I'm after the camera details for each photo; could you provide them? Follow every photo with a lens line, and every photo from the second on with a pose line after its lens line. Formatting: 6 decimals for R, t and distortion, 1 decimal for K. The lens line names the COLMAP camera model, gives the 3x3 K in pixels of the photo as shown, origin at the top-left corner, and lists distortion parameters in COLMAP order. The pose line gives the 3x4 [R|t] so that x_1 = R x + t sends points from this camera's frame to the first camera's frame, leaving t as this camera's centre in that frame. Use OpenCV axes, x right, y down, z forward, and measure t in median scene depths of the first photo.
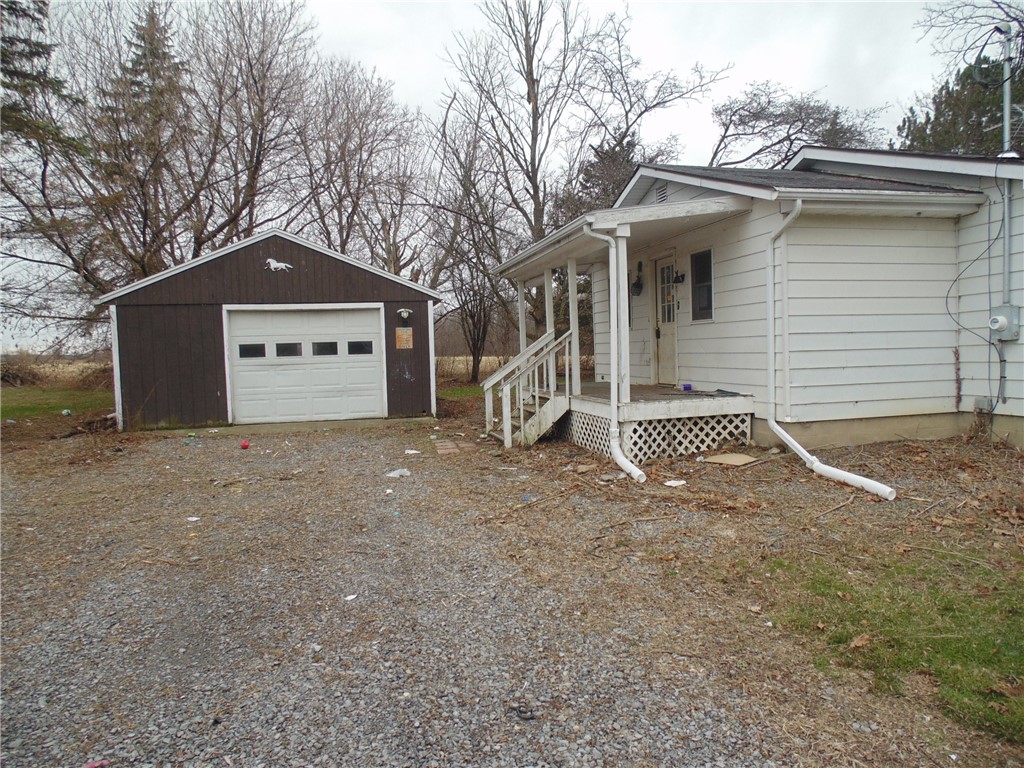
lens RADIAL K [[666.4, 0, 512.3], [0, 666.4, 381.8], [0, 0, 1]] dist [0.012544, 0.003019]
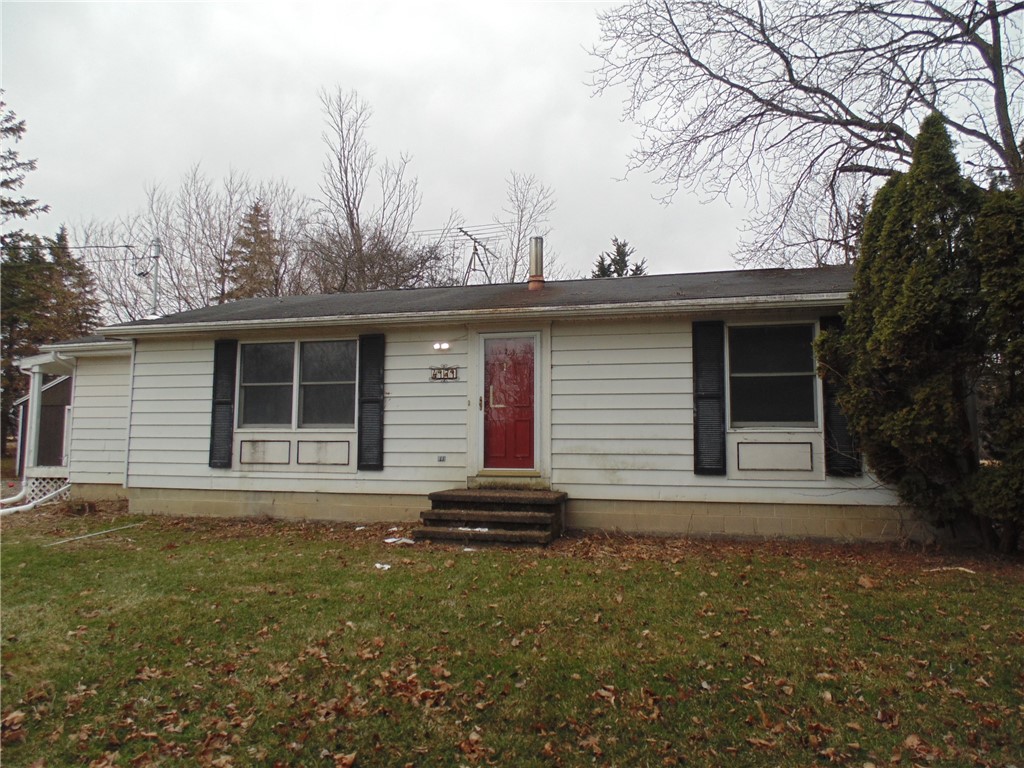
lens RADIAL K [[666.4, 0, 511.4], [0, 666.4, 385.1], [0, 0, 1]] dist [0.012544, 0.003019]
pose [[0.890399, -0.008231, -0.455107, 2.059413], [-0.049294, 0.992213, -0.114387, -0.039987], [0.452504, 0.124284, 0.883059, -0.000034]]
